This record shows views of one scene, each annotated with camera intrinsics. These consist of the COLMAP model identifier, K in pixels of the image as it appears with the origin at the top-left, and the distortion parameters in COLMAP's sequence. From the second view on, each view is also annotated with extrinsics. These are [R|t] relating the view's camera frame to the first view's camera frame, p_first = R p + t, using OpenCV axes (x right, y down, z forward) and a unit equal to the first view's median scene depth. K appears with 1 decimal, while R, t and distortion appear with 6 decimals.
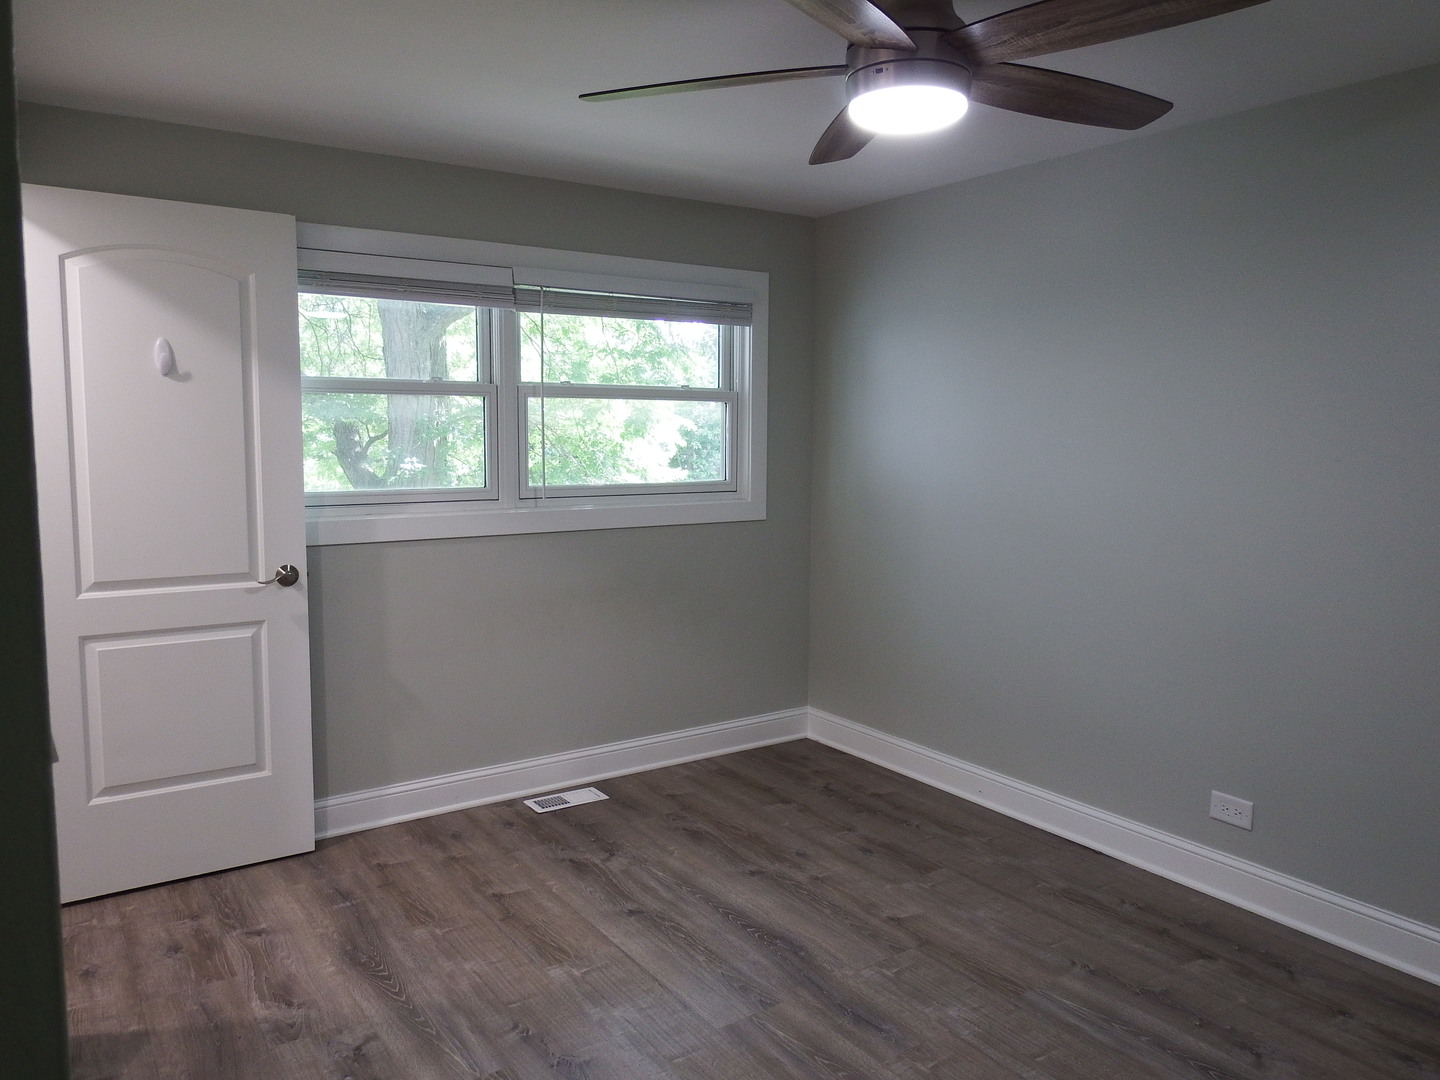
lens RADIAL K [[1031.9, 0, 720.3], [0, 1031.9, 531.0], [0, 0, 1]] dist [-0.009071, -0.010308]
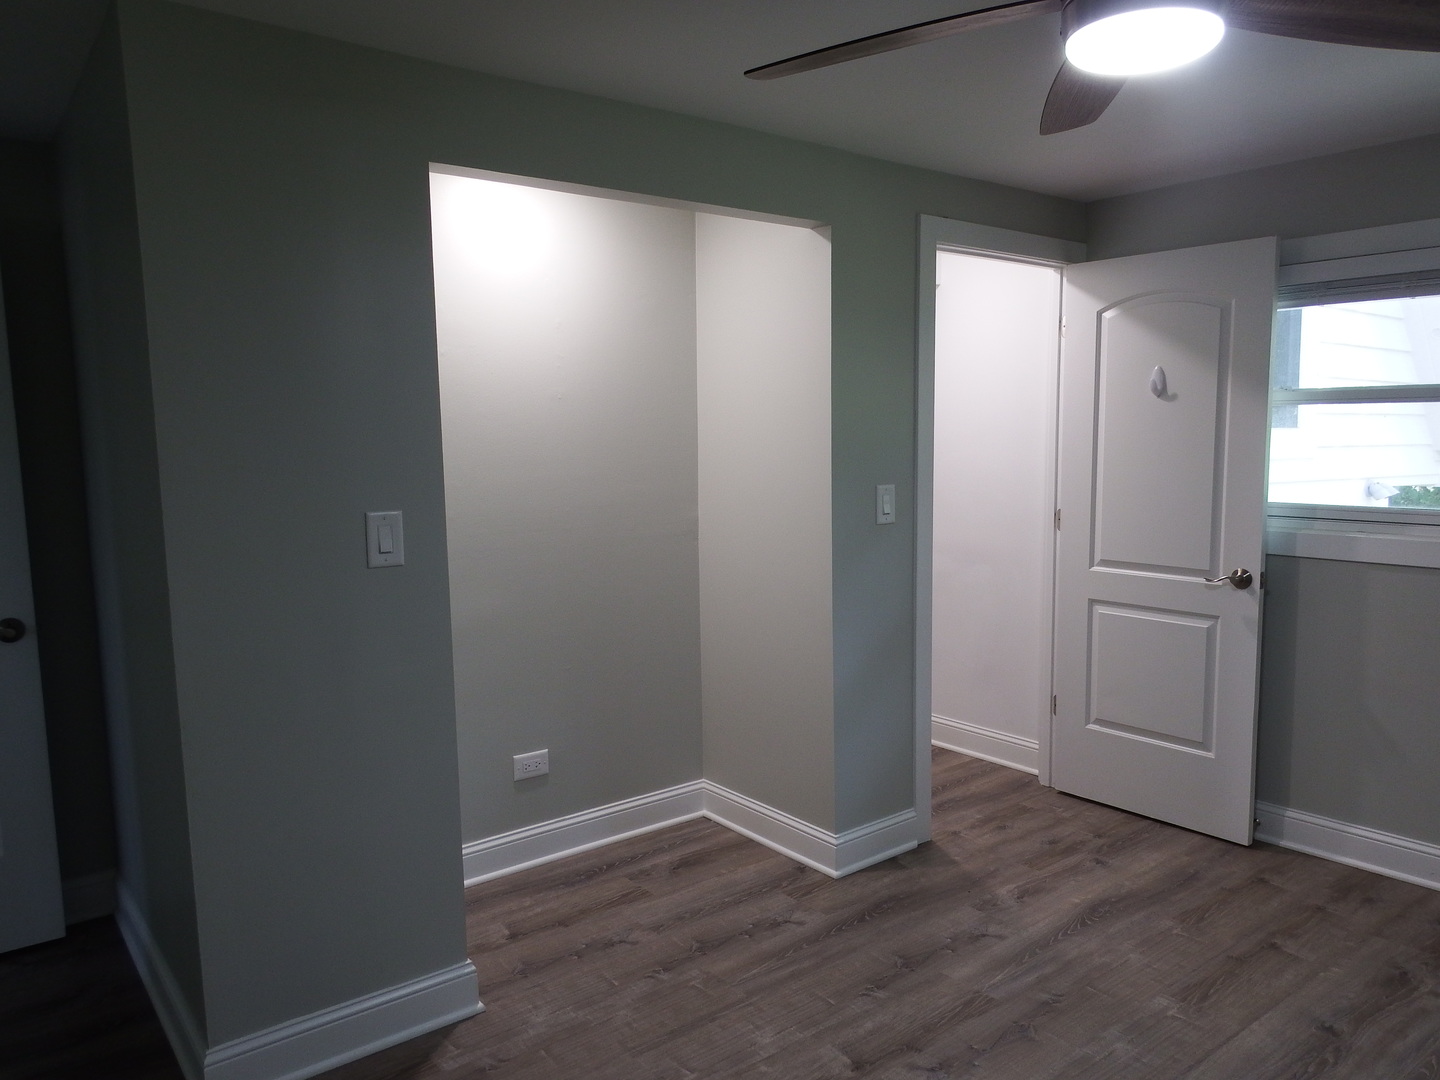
lens RADIAL K [[1031.9, 0, 762.3], [0, 1031.9, 545.3], [0, 0, 1]] dist [-0.009071, -0.010308]
pose [[0.099719, 0.095951, -0.990378, 0.618617], [-0.094143, 0.991784, 0.086609, -0.039053], [0.990552, 0.084600, 0.107933, 0.418189]]
